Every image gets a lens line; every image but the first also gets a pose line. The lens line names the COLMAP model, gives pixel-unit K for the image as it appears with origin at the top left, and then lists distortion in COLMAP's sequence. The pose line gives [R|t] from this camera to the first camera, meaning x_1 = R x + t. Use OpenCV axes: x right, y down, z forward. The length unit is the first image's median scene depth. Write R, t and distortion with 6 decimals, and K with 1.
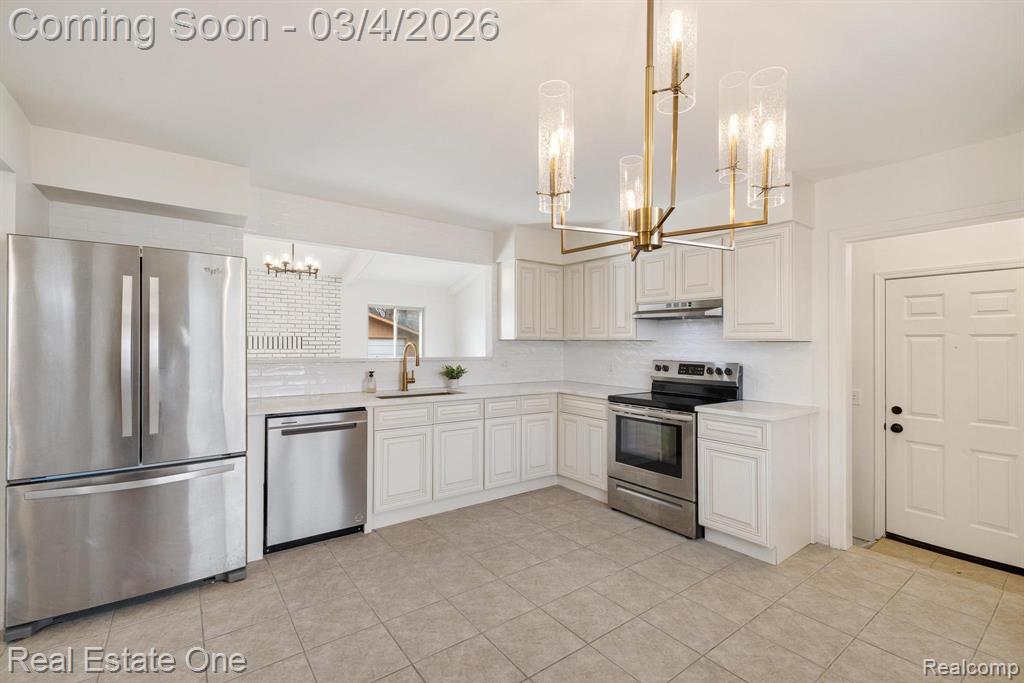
lens RADIAL K [[445.6, 0, 512.6], [0, 445.6, 346.0], [0, 0, 1]] dist [-0.000460, 0.000011]
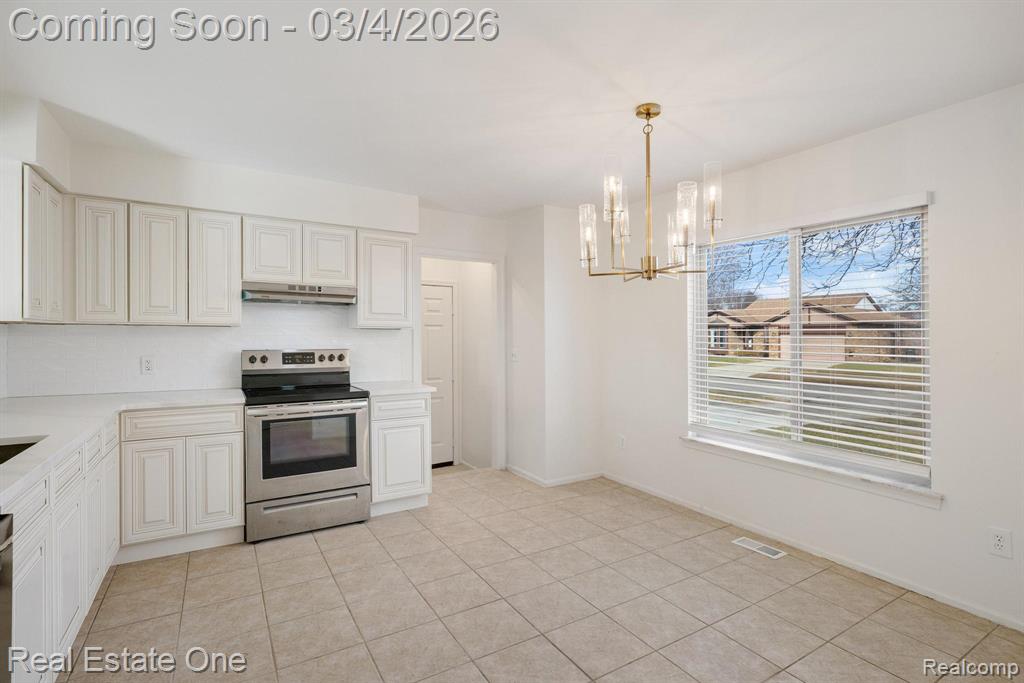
lens RADIAL K [[493.0, 0, 508.9], [0, 493.0, 331.8], [0, 0, 1]] dist [-0.001041, -0.000027]
pose [[0.102096, -0.004046, 0.994766, -0.562230], [0.001628, 0.999991, 0.003900, -0.005736], [-0.994773, 0.001221, 0.102102, 0.451816]]
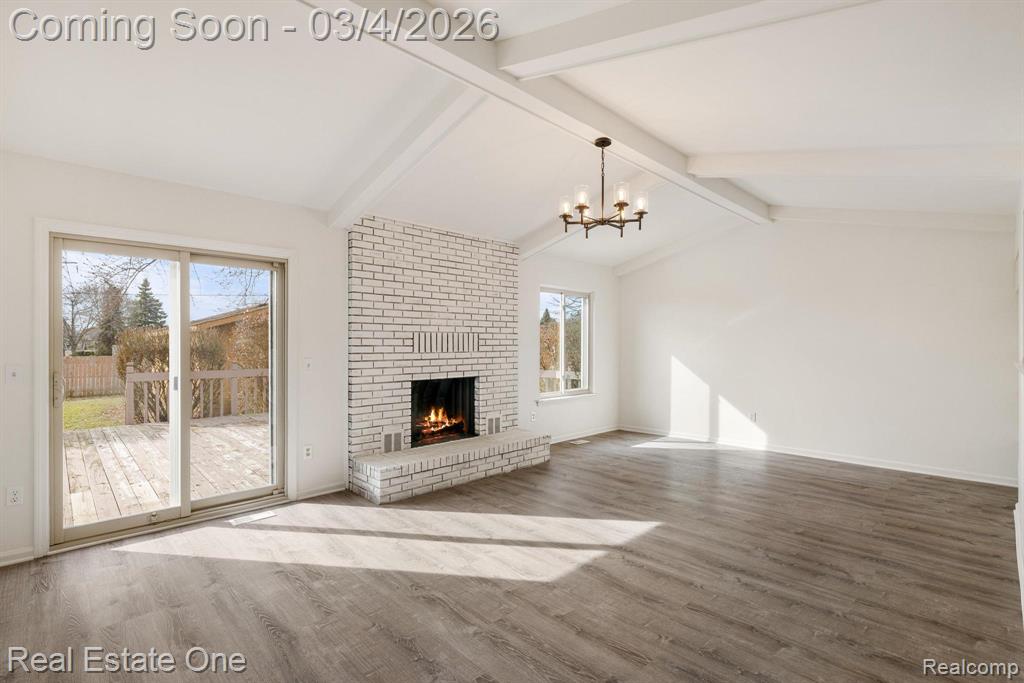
lens RADIAL K [[483.5, 0, 512.0], [0, 483.5, 341.5], [0, 0, 1]] dist [-0.005088, -0.000329]
pose [[0.989782, -0.007484, 0.142393, -1.040580], [0.008381, 0.999949, -0.005705, -0.007883], [-0.142343, 0.006840, 0.989794, 0.545801]]
